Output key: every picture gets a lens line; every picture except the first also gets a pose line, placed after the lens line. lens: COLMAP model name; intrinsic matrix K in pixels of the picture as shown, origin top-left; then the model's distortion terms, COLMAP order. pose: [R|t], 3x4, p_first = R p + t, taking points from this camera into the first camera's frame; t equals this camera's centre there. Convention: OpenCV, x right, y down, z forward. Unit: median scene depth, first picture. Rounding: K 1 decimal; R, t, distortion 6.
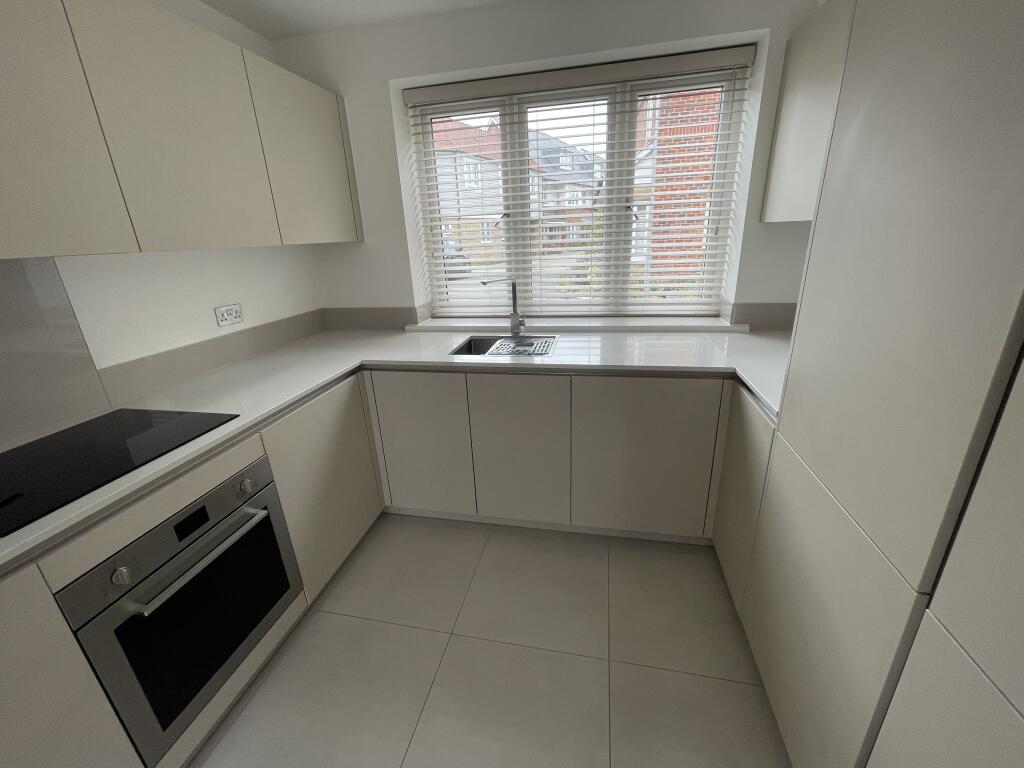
lens RADIAL K [[414.3, 0, 510.5], [0, 414.3, 386.6], [0, 0, 1]] dist [-0.004261, 0.000104]
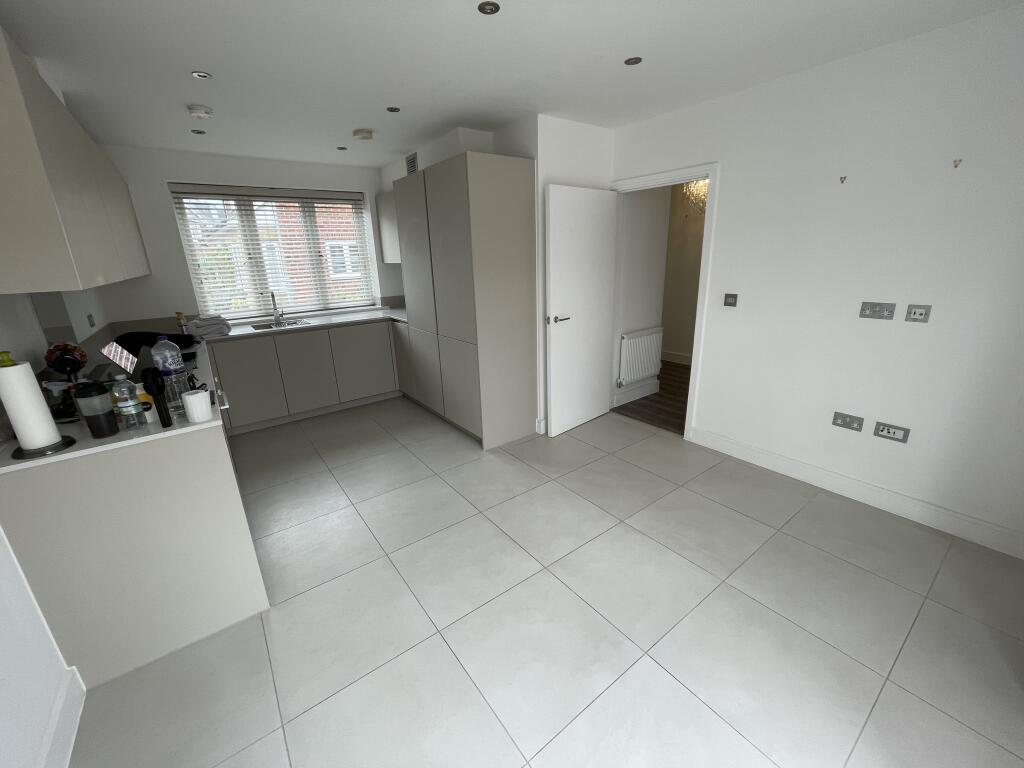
lens RADIAL K [[414.3, 0, 514.4], [0, 414.3, 378.8], [0, 0, 1]] dist [-0.004261, 0.000104]
pose [[0.654856, -0.208235, 0.726500, -0.701333], [0.248502, 0.967168, 0.053222, 0.282472], [-0.713730, 0.145684, 0.685102, -0.987421]]
